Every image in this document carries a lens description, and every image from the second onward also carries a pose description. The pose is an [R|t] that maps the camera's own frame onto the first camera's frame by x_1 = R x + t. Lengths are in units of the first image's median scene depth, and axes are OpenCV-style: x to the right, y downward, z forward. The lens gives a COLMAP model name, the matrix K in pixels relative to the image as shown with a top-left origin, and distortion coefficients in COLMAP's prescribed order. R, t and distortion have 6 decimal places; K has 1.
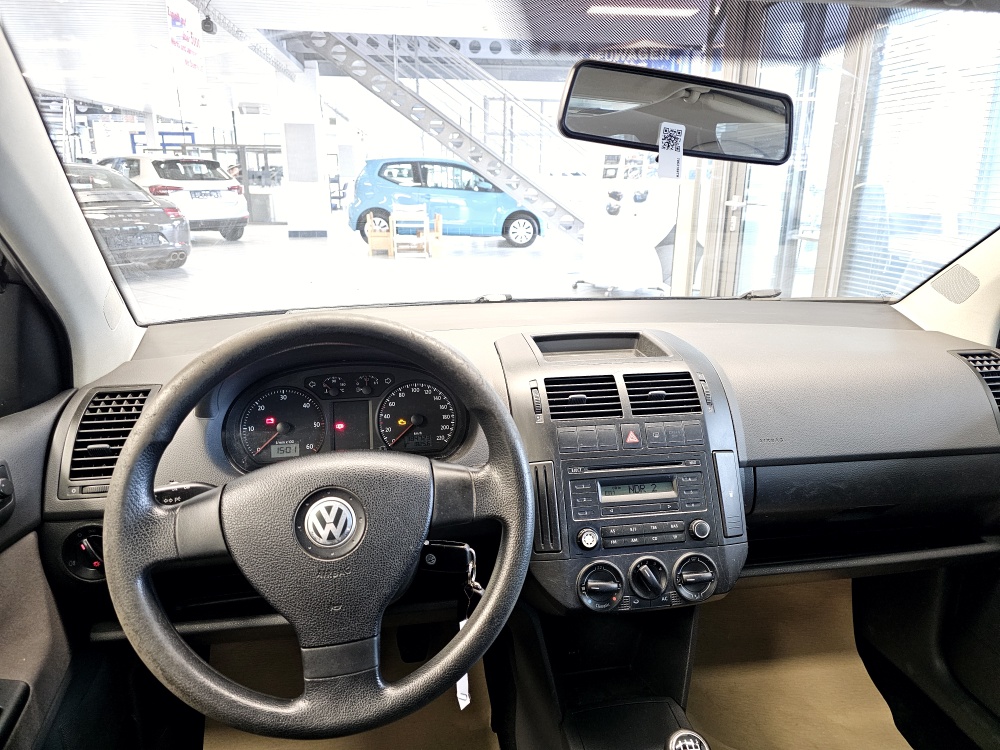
lens RADIAL K [[663.0, 0, 518.3], [0, 663.0, 375.4], [0, 0, 1]] dist [0.056681, -0.047916]
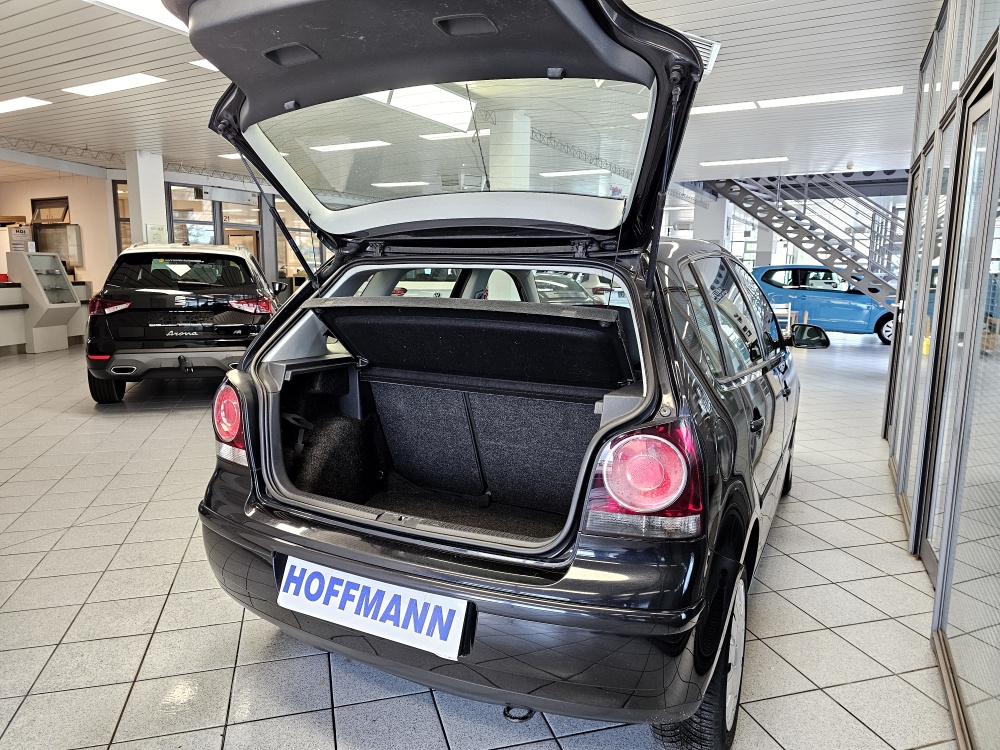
lens RADIAL K [[663.0, 0, 523.8], [0, 663.0, 393.3], [0, 0, 1]] dist [0.056681, -0.047916]
pose [[0.811071, 0.116167, -0.573296, 1.830324], [-0.180430, 0.981976, -0.056286, 0.593213], [0.556425, 0.149092, 0.817413, -2.365718]]
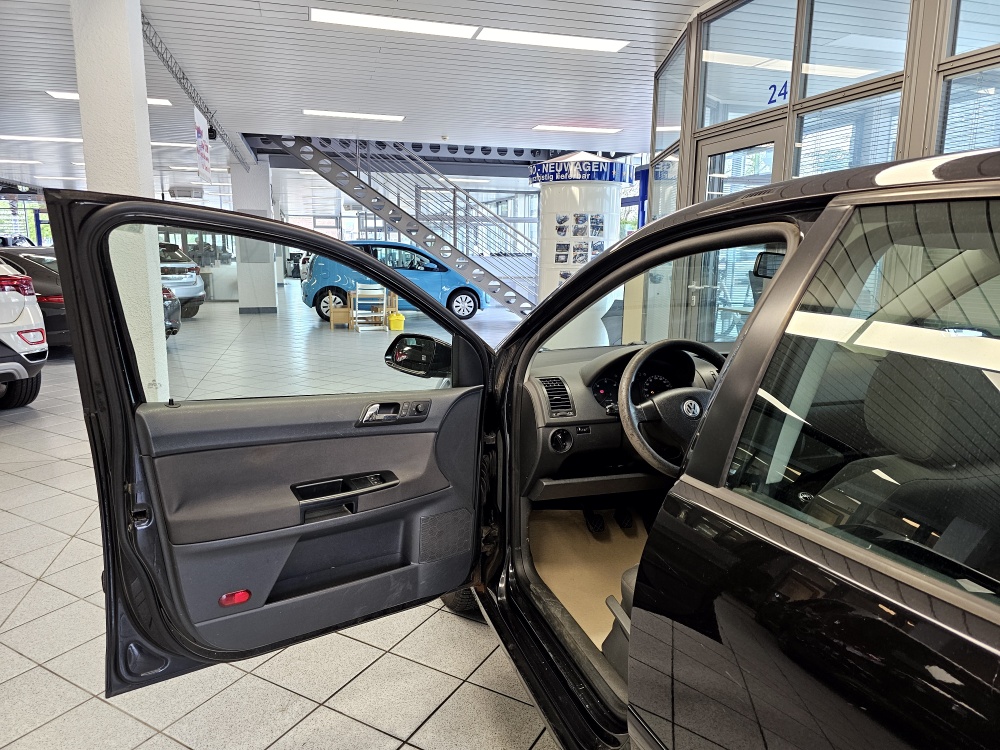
lens RADIAL K [[663.0, 0, 506.3], [0, 663.0, 371.5], [0, 0, 1]] dist [0.056681, -0.047916]
pose [[0.990914, -0.022929, 0.132525, -0.820490], [0.037683, 0.993226, -0.109920, 0.194978], [-0.129107, 0.113915, 0.985066, -0.990387]]
